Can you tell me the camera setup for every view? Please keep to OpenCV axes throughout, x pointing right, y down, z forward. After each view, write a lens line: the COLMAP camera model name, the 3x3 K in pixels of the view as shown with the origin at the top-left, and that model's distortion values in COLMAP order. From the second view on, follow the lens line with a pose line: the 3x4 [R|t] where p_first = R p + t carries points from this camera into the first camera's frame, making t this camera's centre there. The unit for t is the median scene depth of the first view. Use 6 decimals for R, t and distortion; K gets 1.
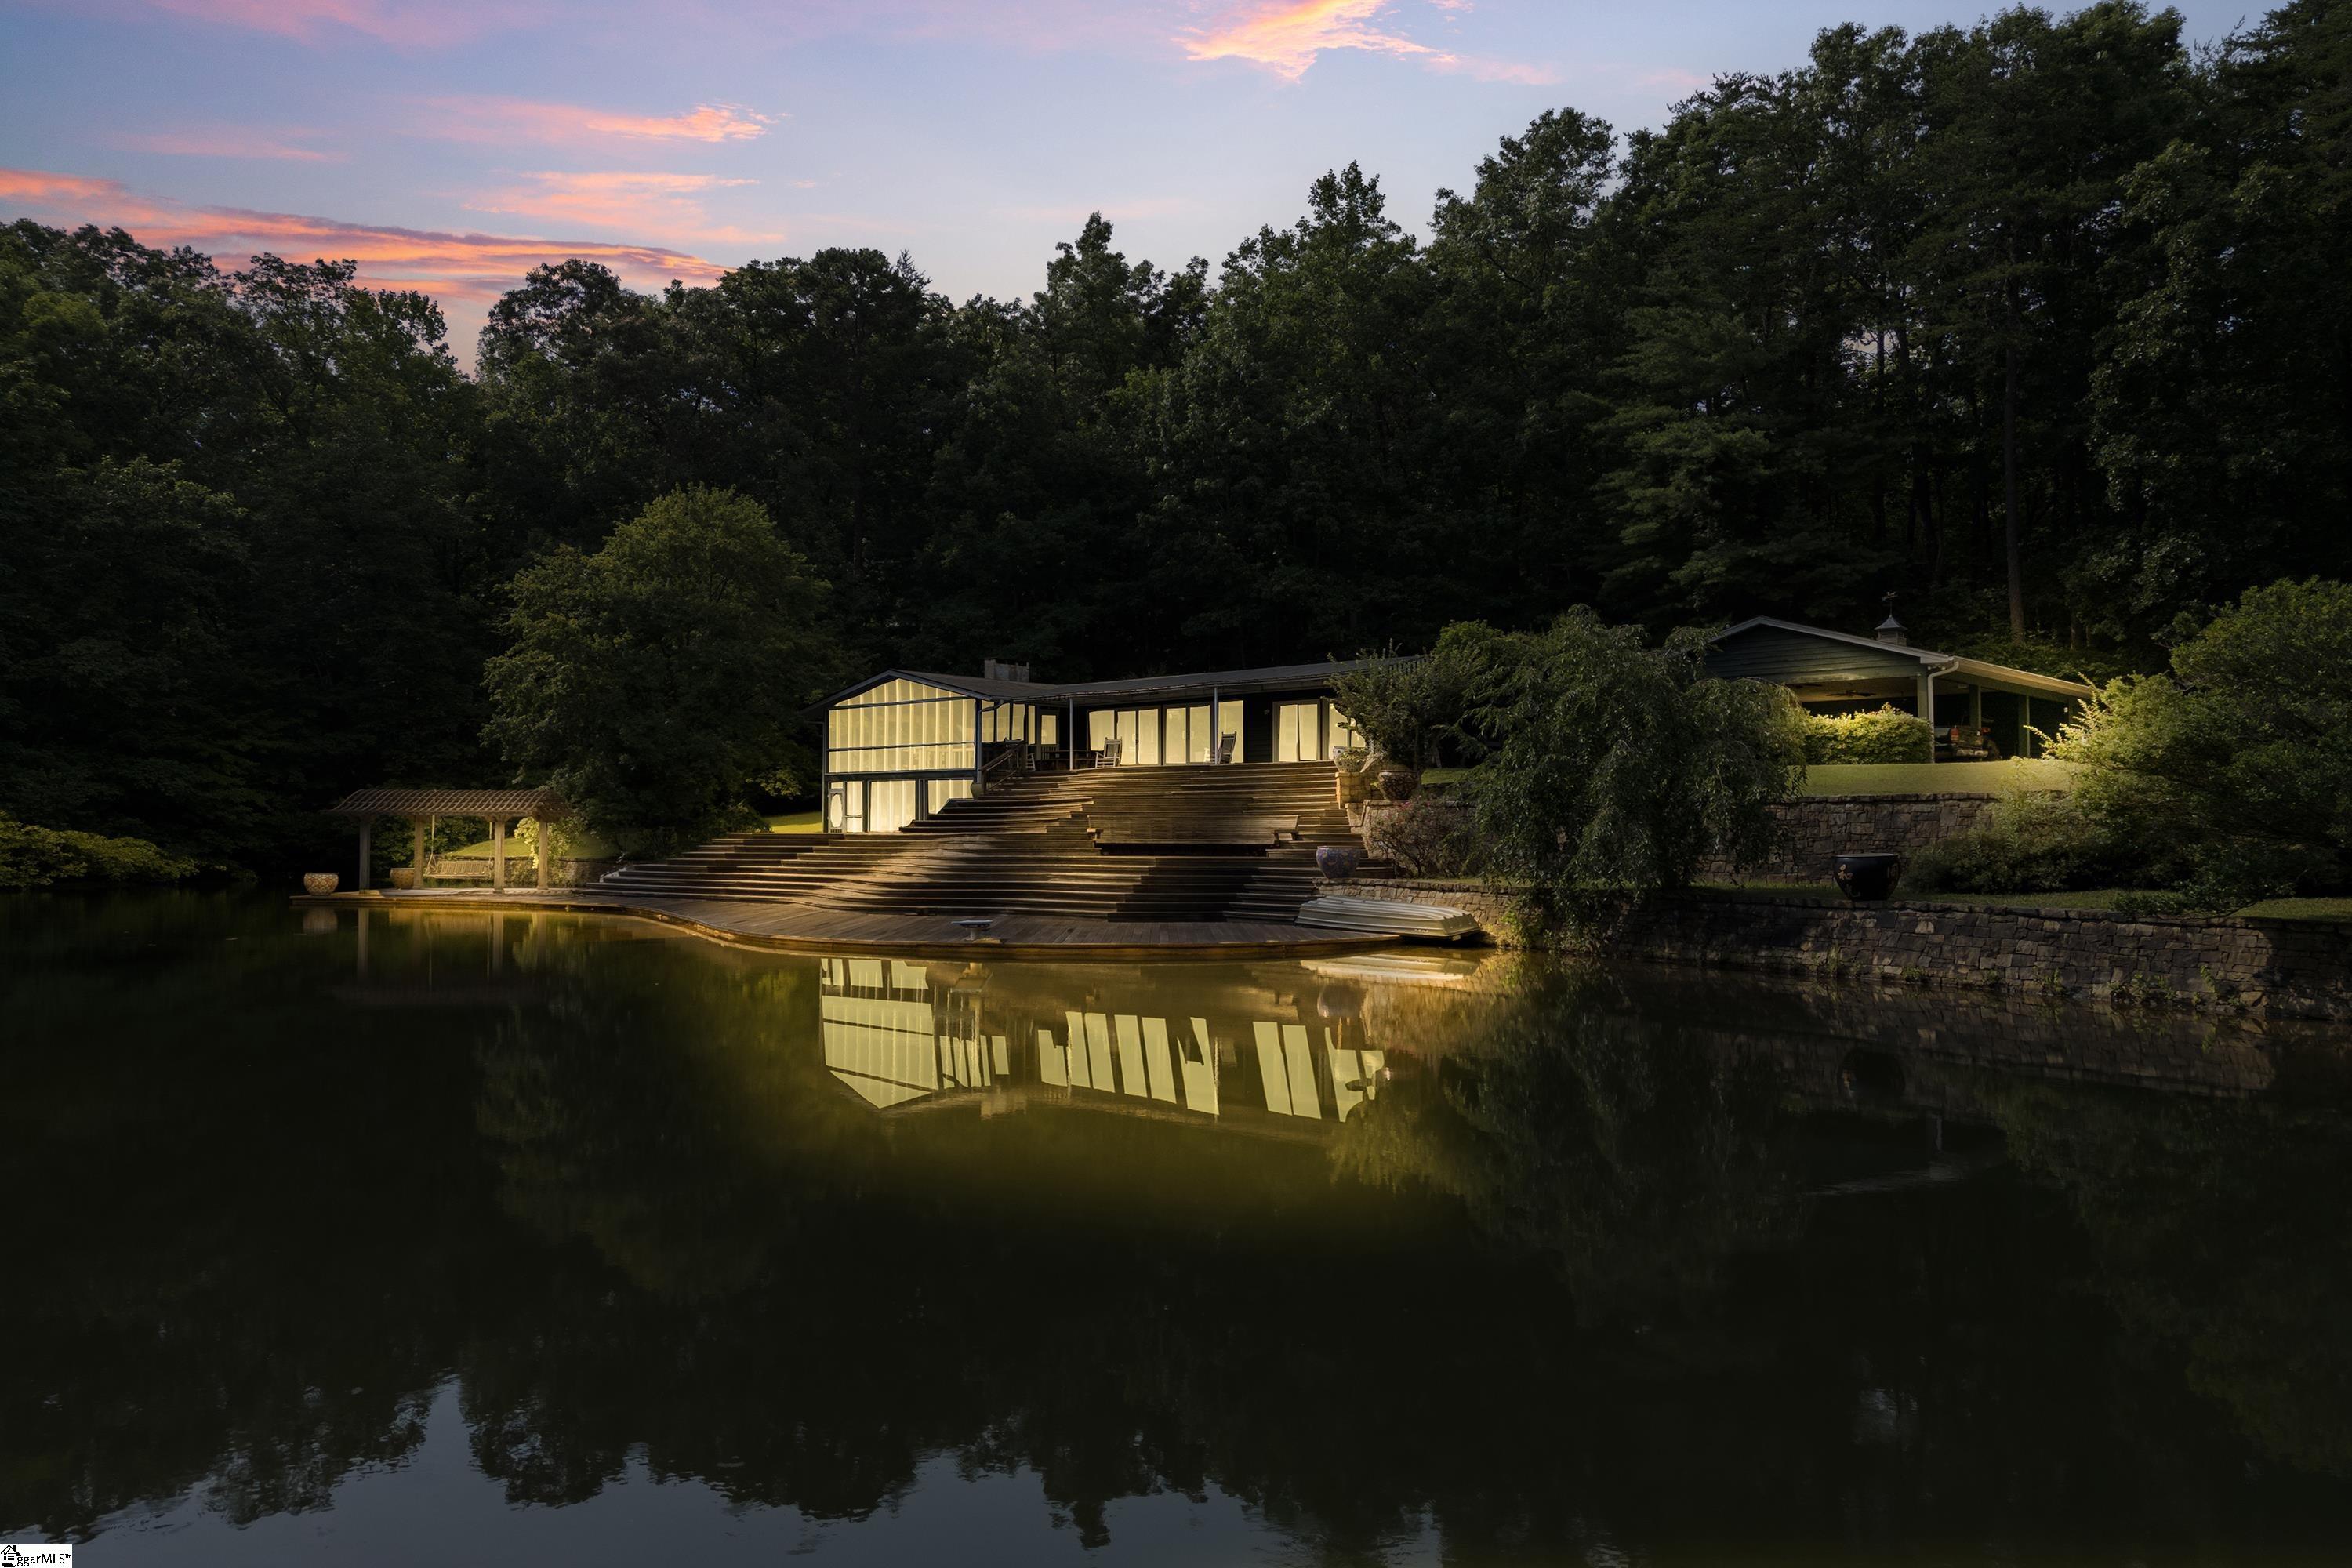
lens RADIAL K [[1636.8, 0, 1176.0], [0, 1636.8, 784.0], [0, 0, 1]] dist [0.049004, -0.042641]
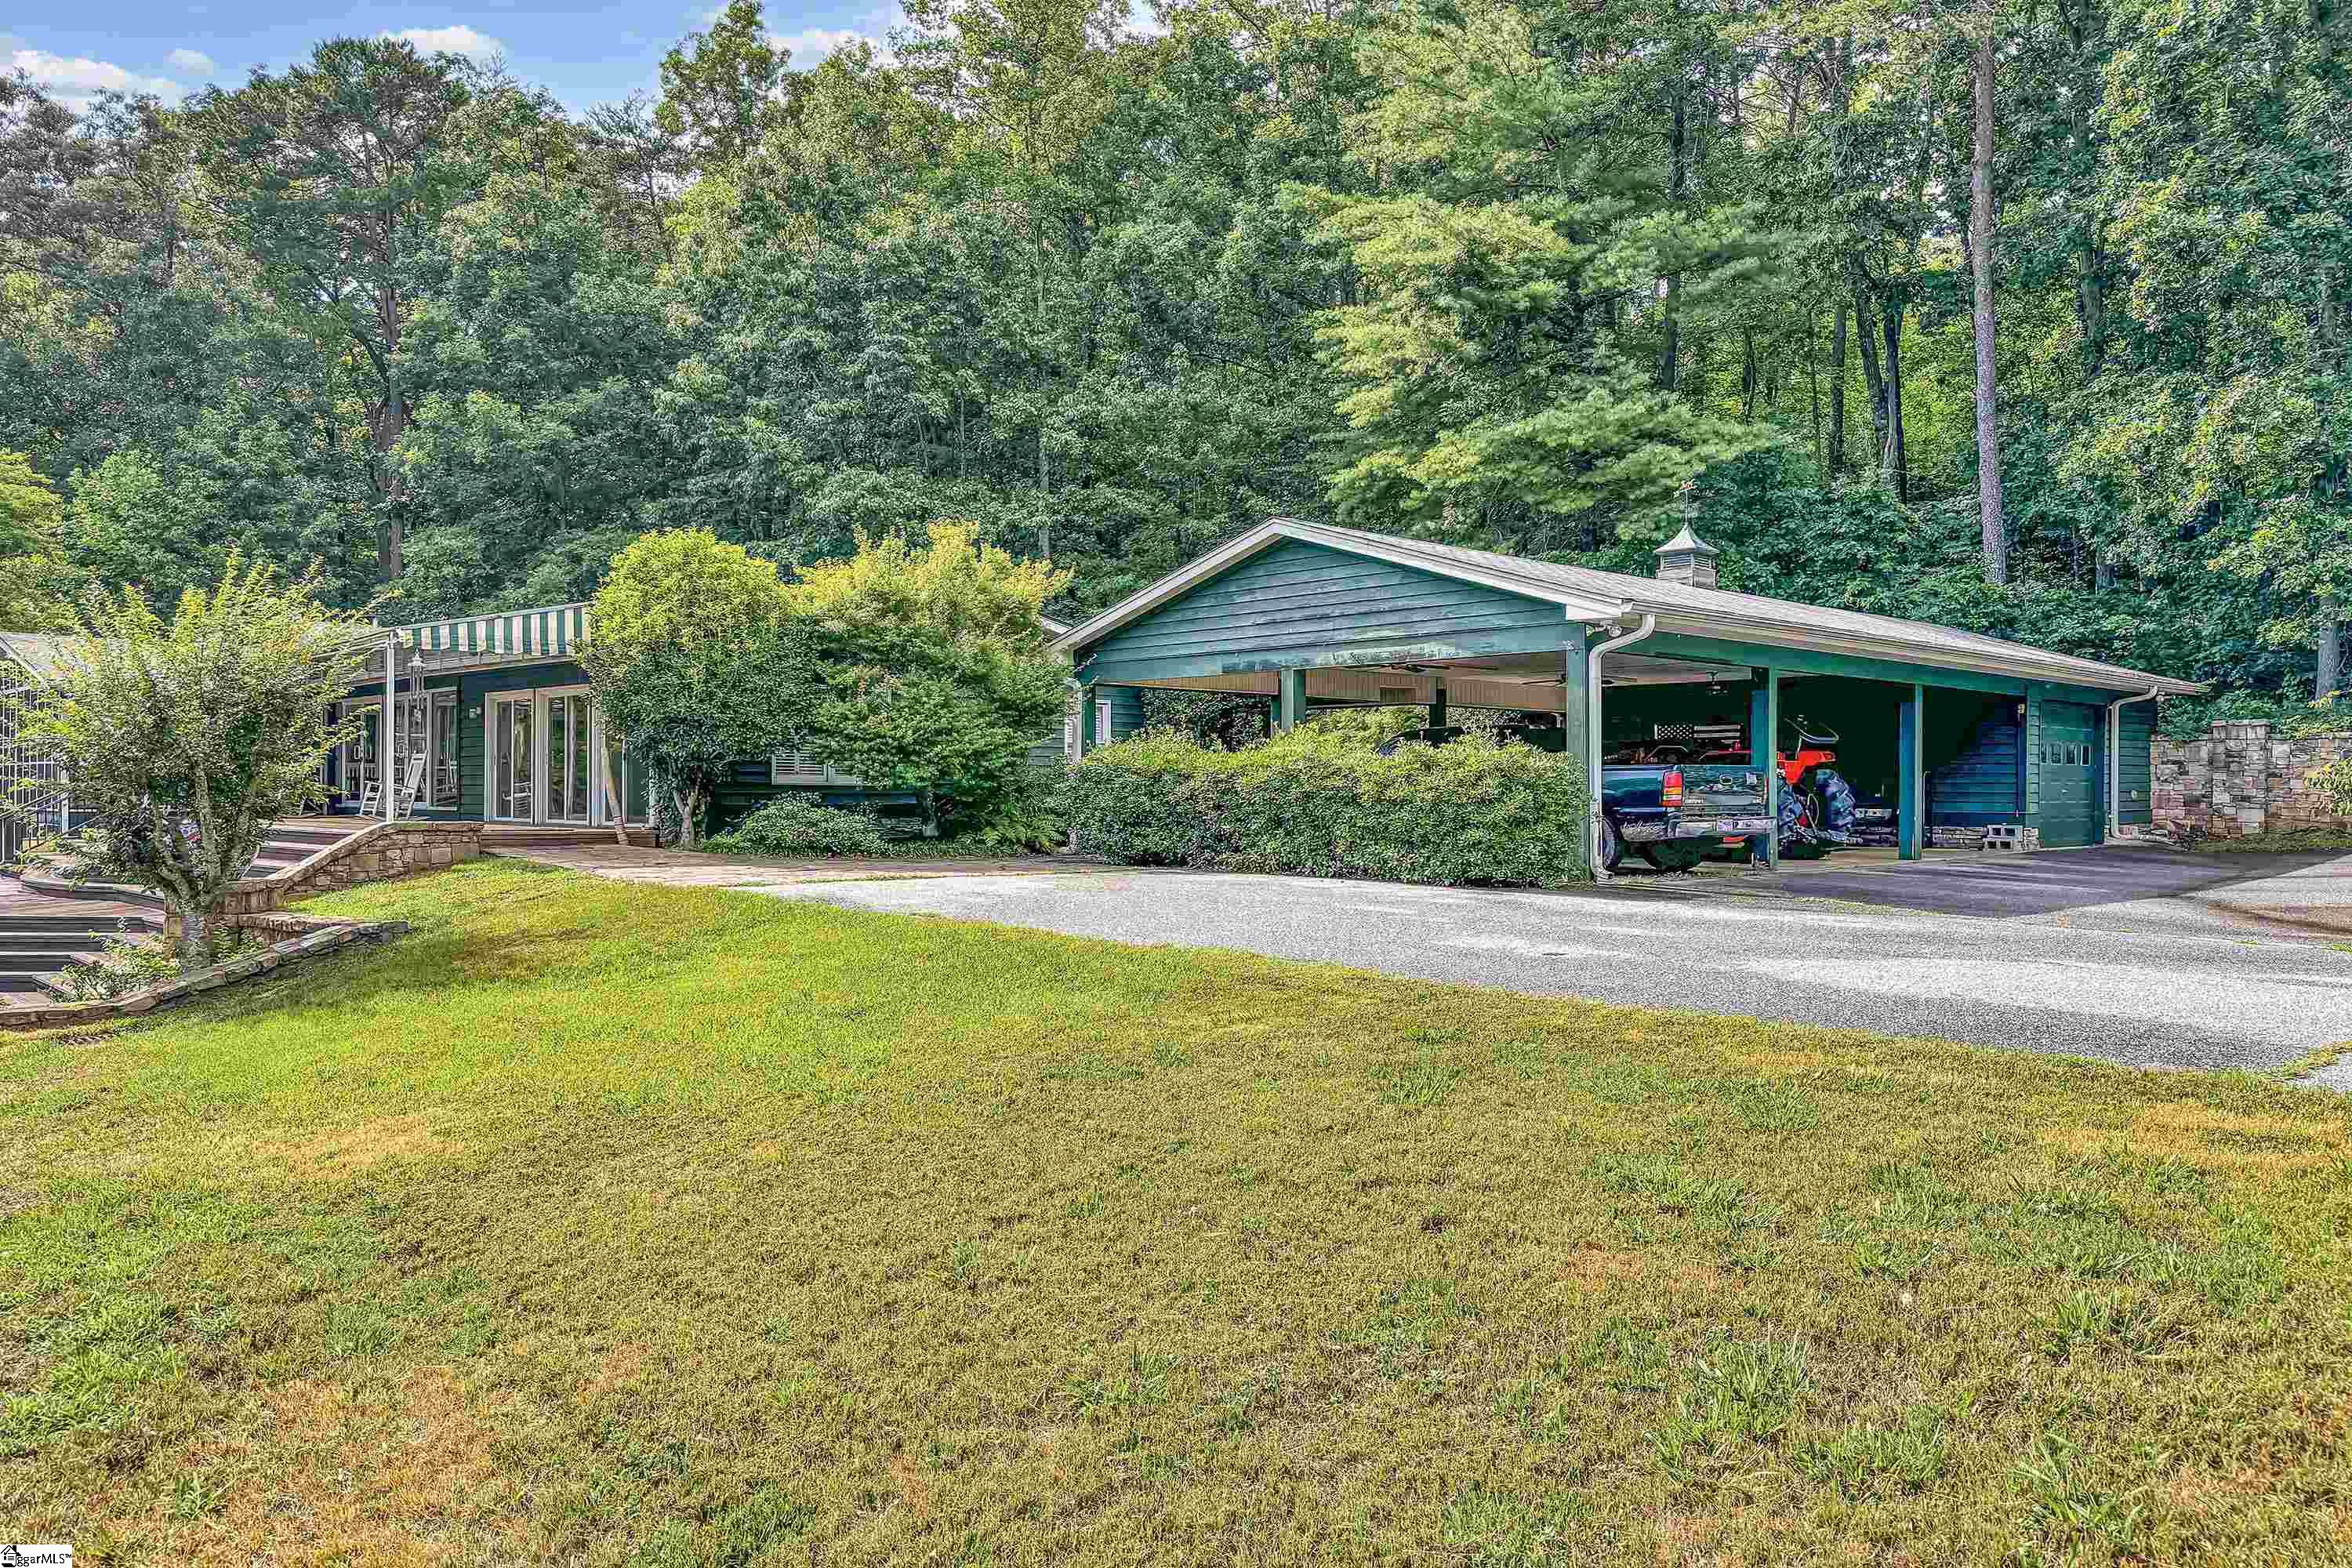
lens RADIAL K [[1557.9, 0, 1183.2], [0, 1557.9, 822.2], [0, 0, 1]] dist [0.056010, -0.085290]
pose [[0.996945, 0.003646, -0.078019, 0.272002], [0.000743, 0.998422, 0.056151, -0.031272], [0.078100, -0.056037, 0.995369, 0.422280]]
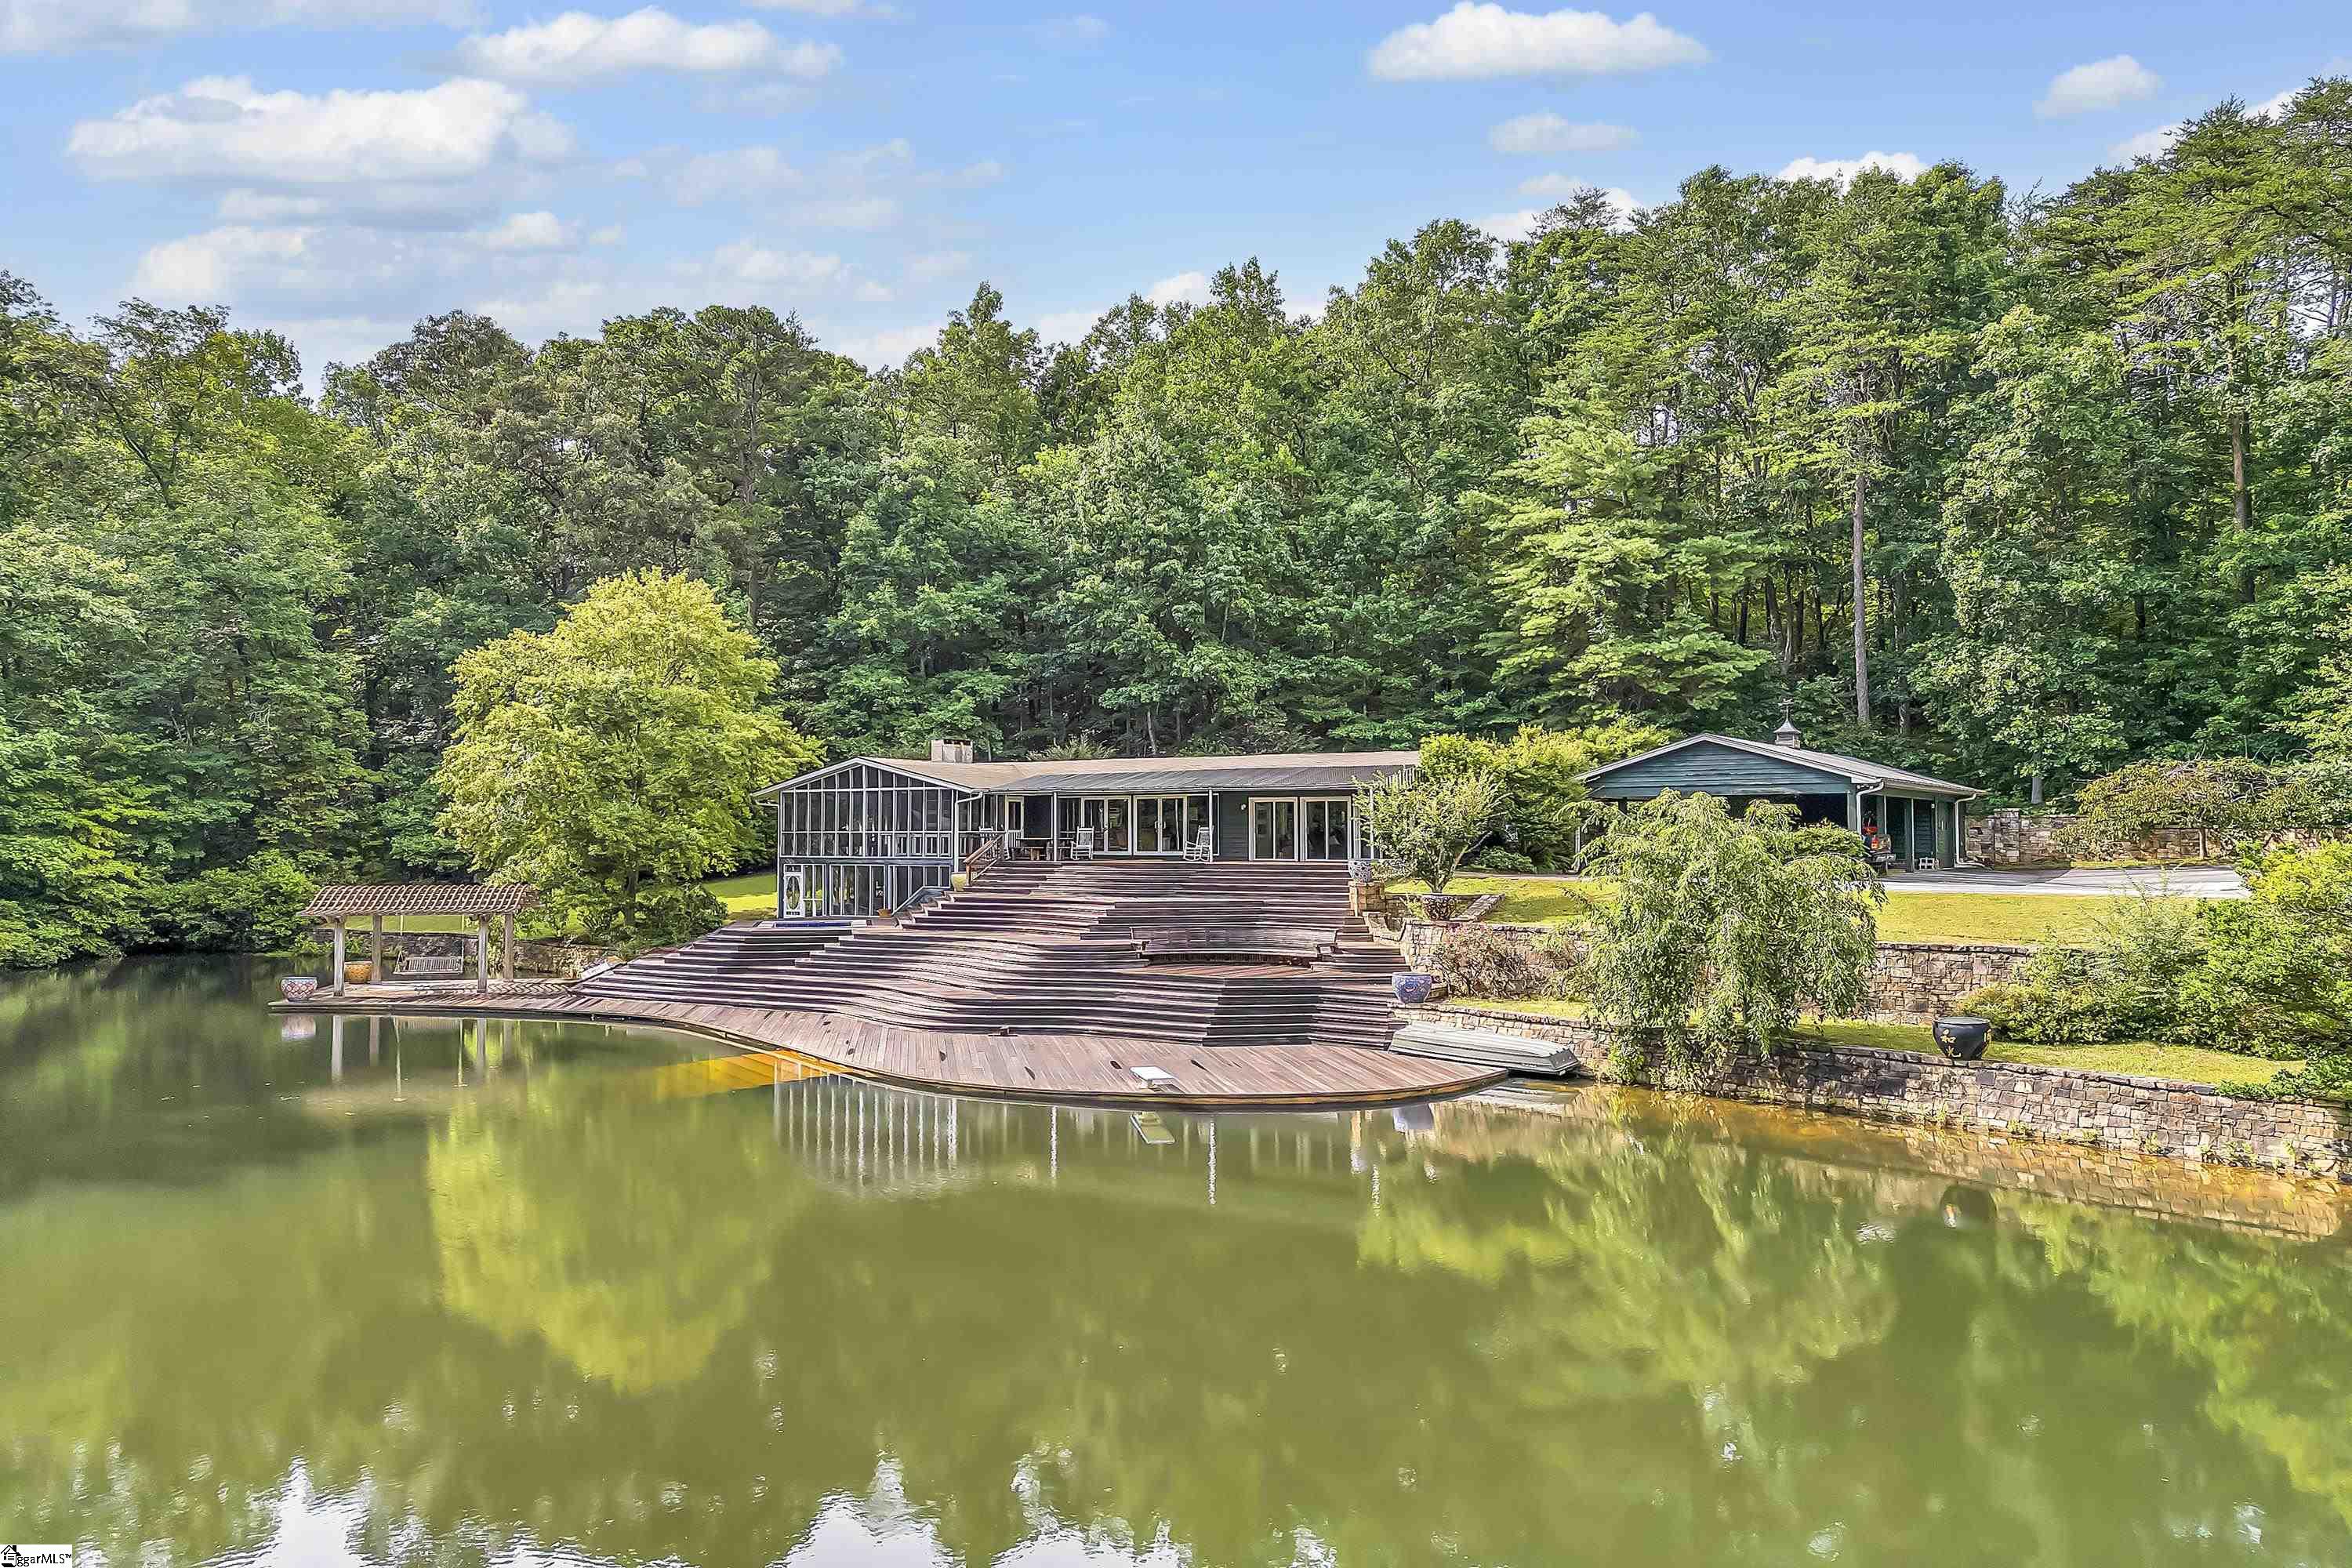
lens RADIAL K [[1625.5, 0, 1176.0], [0, 1625.5, 784.0], [0, 0, 1]] dist [0.072684, -0.084935]
pose [[0.988866, 0.000519, 0.148811, -0.121868], [-0.000136, 0.999997, -0.002580, -0.047730], [-0.148811, 0.002531, 0.988862, -0.032989]]
